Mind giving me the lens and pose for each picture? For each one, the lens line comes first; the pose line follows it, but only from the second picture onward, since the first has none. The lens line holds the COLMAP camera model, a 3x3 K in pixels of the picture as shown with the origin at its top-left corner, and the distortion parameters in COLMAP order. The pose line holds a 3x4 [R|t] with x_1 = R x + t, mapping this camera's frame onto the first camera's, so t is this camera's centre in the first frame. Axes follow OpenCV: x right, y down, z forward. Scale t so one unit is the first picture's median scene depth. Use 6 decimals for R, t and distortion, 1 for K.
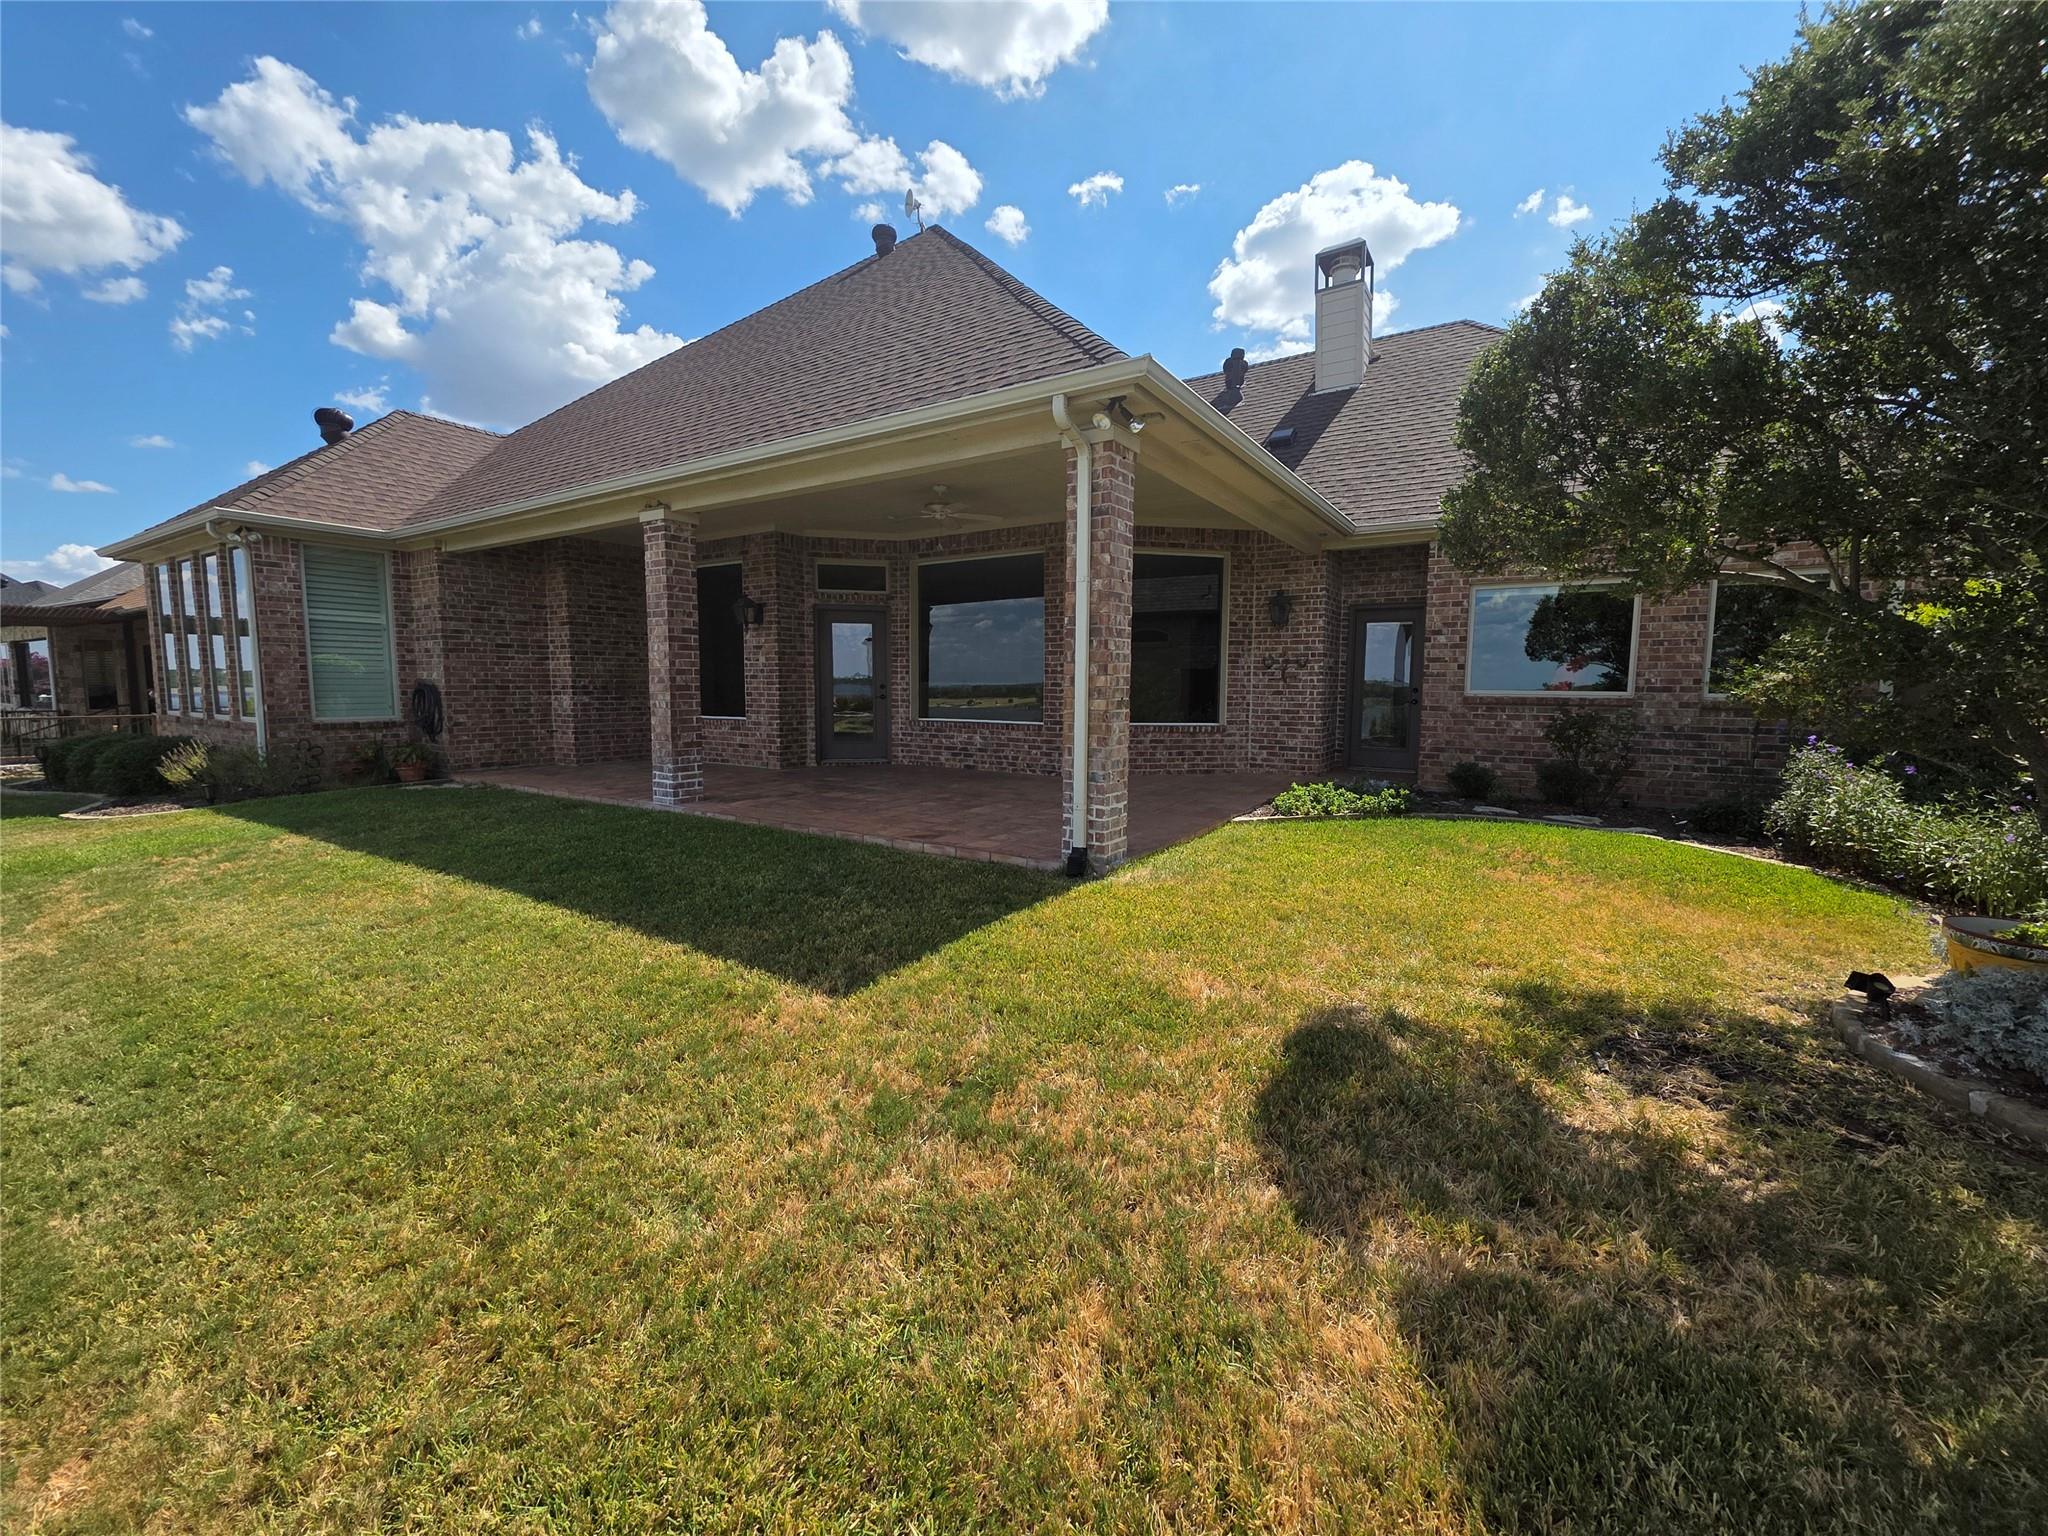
lens RADIAL K [[816.4, 0, 1027.7], [0, 816.4, 761.4], [0, 0, 1]] dist [0.007249, -0.000302]
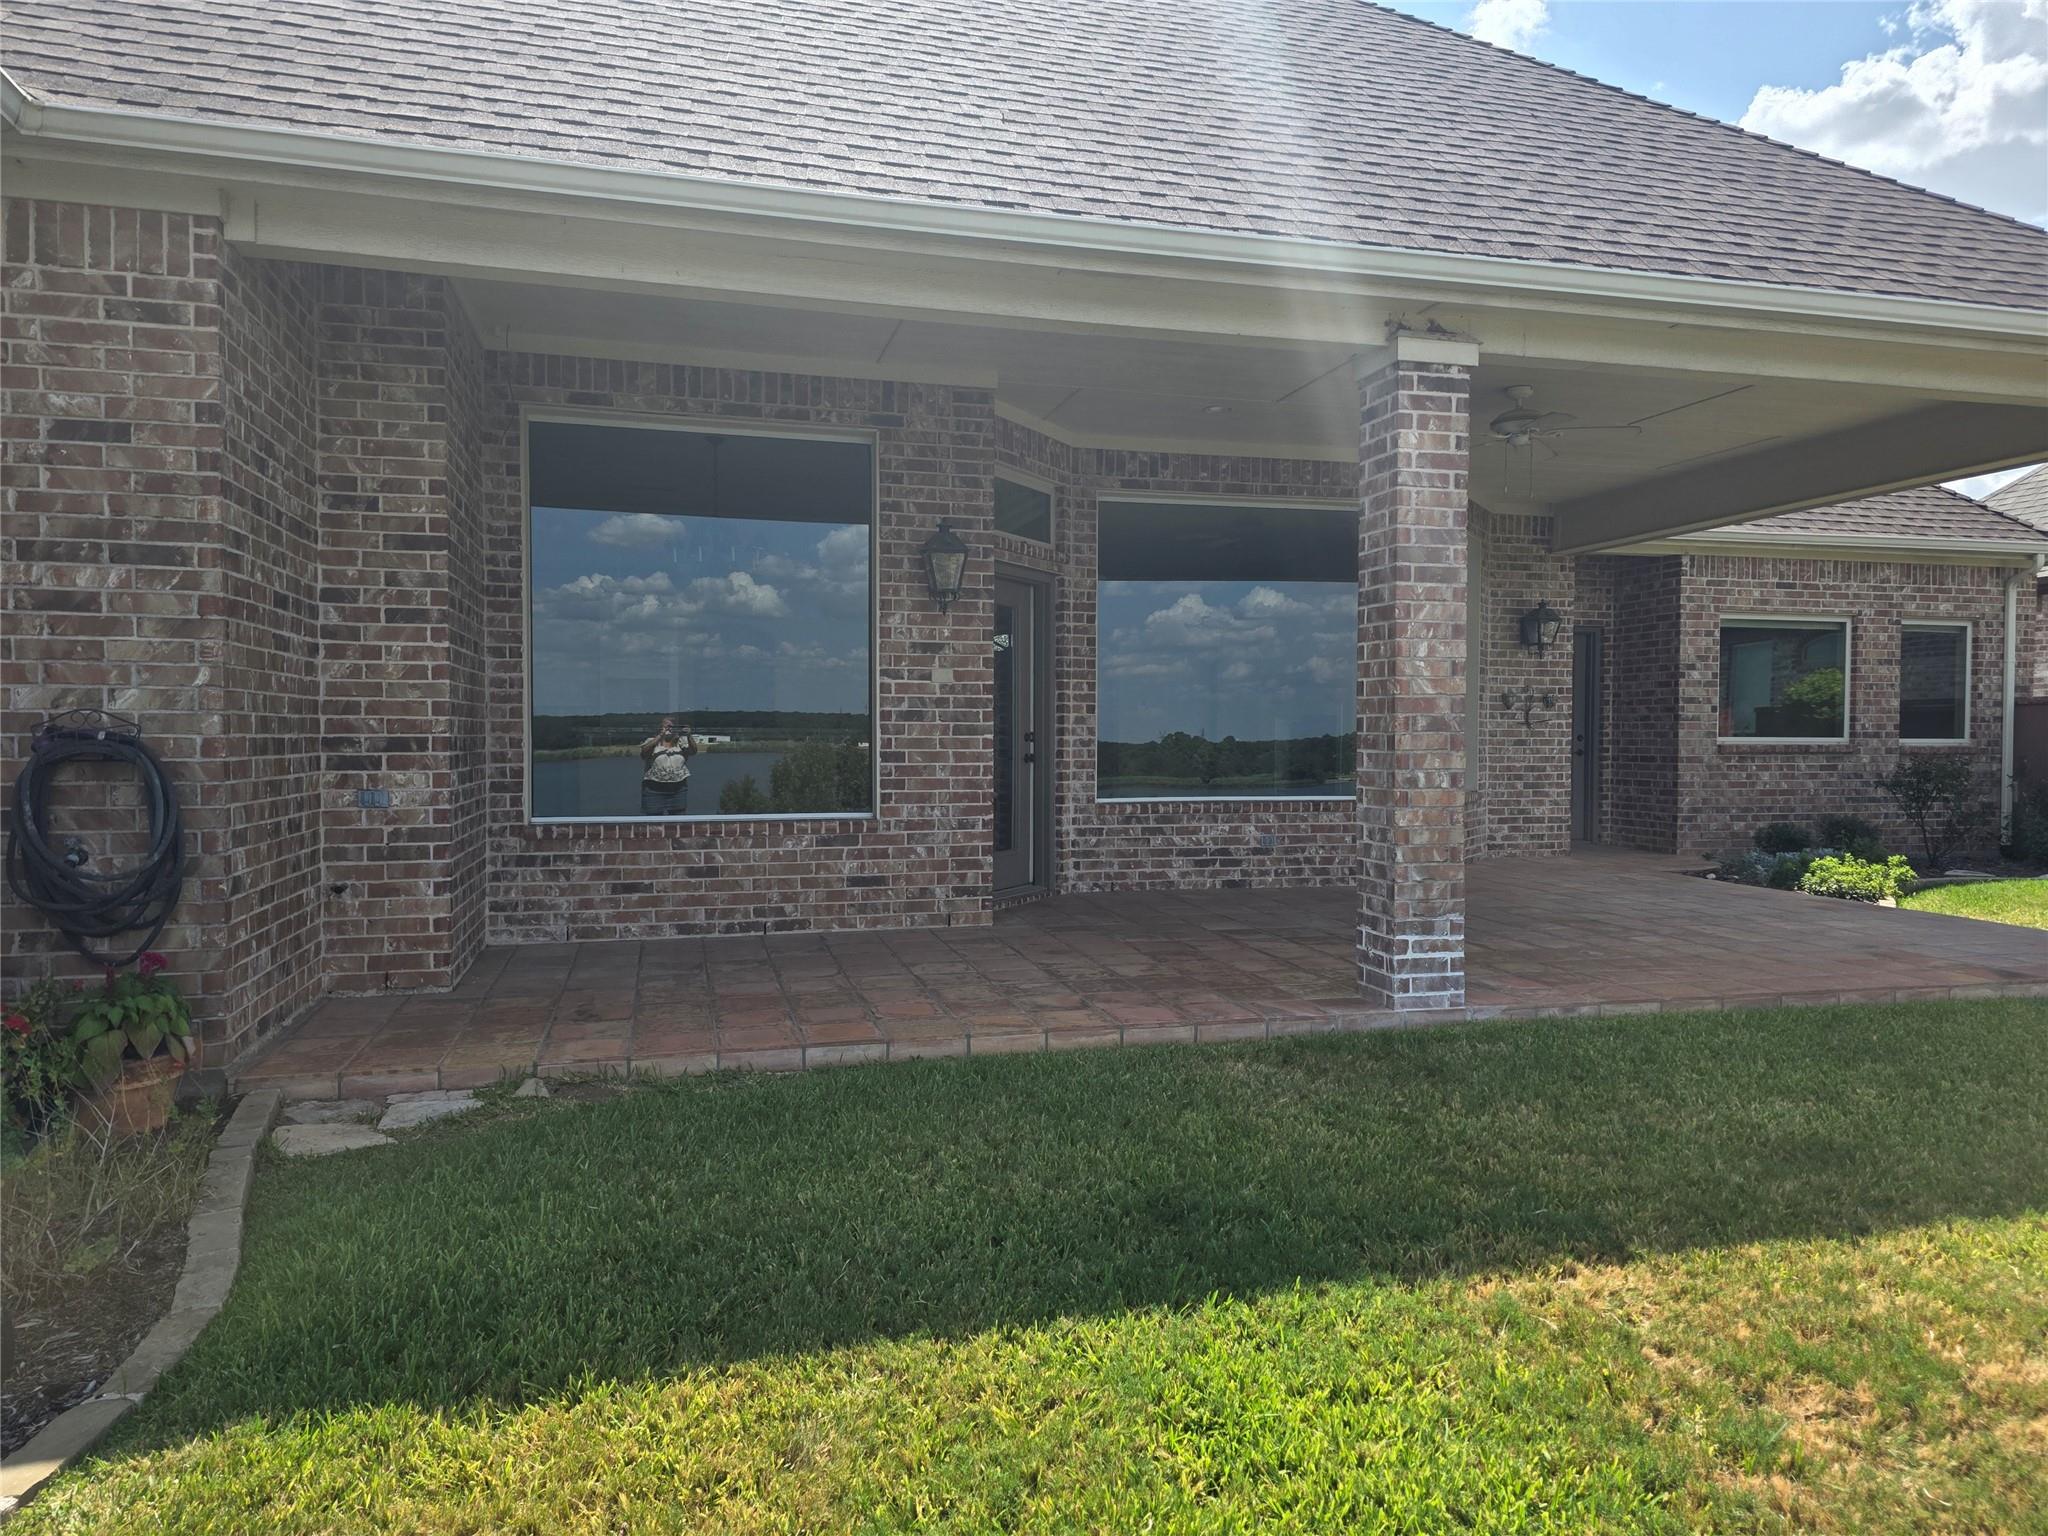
lens RADIAL K [[1374.0, 0, 1026.5], [0, 1374.0, 770.8], [0, 0, 1]] dist [0.028626, -0.041380]
pose [[0.676572, -0.023287, 0.736008, -0.967996], [0.071098, 0.996896, -0.033816, -0.055011], [-0.732936, 0.075207, 0.676128, 0.563541]]
